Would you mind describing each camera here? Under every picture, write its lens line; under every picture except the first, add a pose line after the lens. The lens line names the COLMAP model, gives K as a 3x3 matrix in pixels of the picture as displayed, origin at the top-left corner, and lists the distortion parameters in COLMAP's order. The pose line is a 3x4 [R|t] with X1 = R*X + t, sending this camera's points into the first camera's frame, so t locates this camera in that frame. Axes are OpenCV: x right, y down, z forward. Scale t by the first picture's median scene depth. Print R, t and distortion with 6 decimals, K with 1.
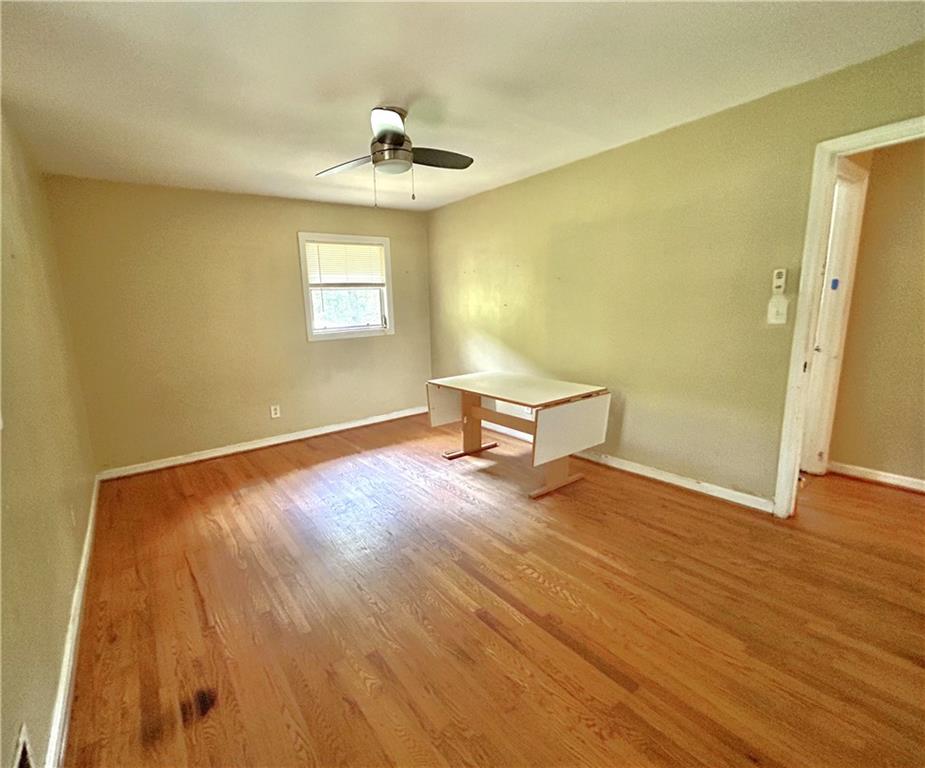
lens RADIAL K [[415.9, 0, 459.8], [0, 415.9, 383.9], [0, 0, 1]] dist [0.013640, -0.000048]
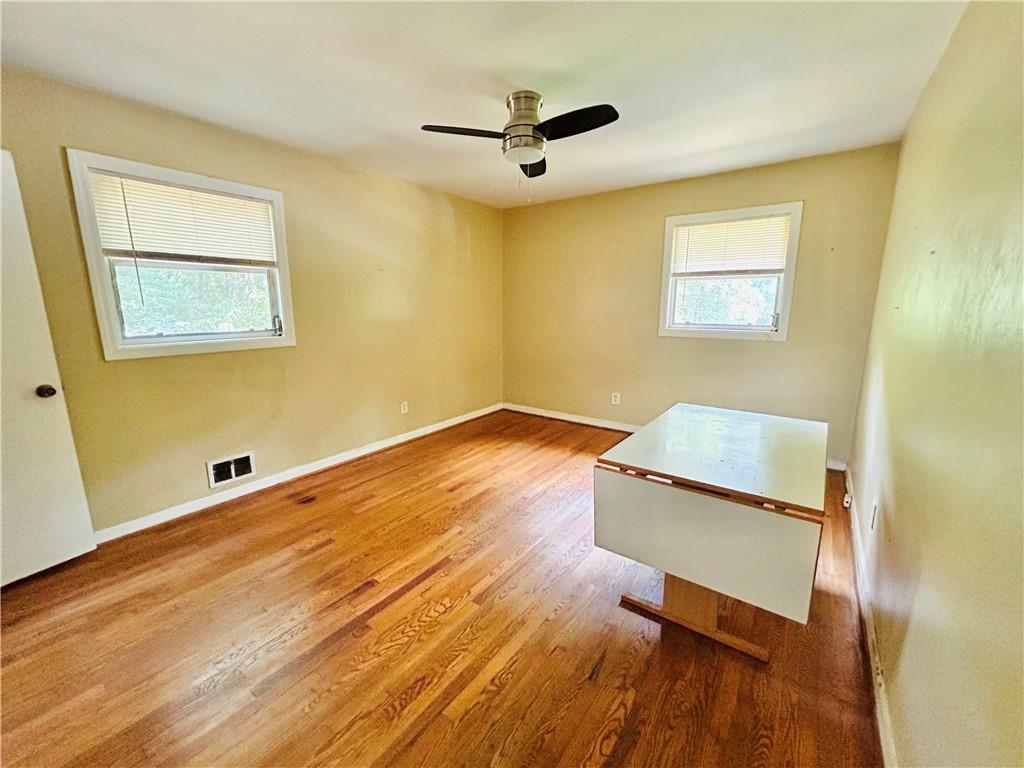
lens RADIAL K [[440.4, 0, 510.9], [0, 440.4, 385.2], [0, 0, 1]] dist [-0.010280, -0.000166]
pose [[0.286111, 0.215943, -0.933547, 0.667563], [-0.195074, 0.966998, 0.163895, -0.124843], [0.938129, 0.135218, 0.318793, 0.543277]]
